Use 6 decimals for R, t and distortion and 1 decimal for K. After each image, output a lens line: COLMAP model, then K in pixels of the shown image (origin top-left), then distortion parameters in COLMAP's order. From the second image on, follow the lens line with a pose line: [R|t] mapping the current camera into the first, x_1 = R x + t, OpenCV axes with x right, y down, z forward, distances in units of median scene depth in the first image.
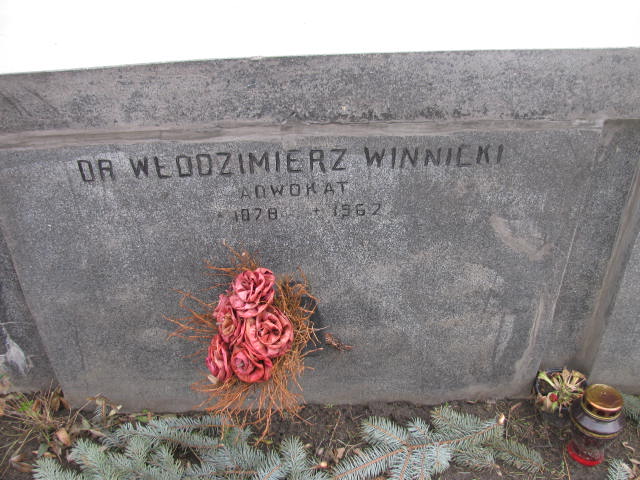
lens RADIAL K [[632.8, 0, 319.0], [0, 632.8, 240.1], [0, 0, 1]] dist [-0.094566, 0.000000]
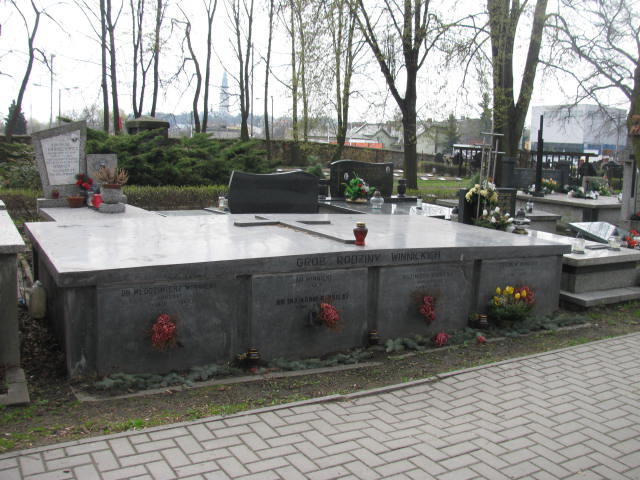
lens RADIAL K [[632.8, 0, 320.0], [0, 632.8, 240.8], [0, 0, 1]] dist [-0.094566, 0.000000]
pose [[0.879626, -0.032613, 0.474547, -0.984045], [0.248952, 0.881661, -0.400870, 1.318869], [-0.405316, 0.470755, 0.783651, -2.491141]]
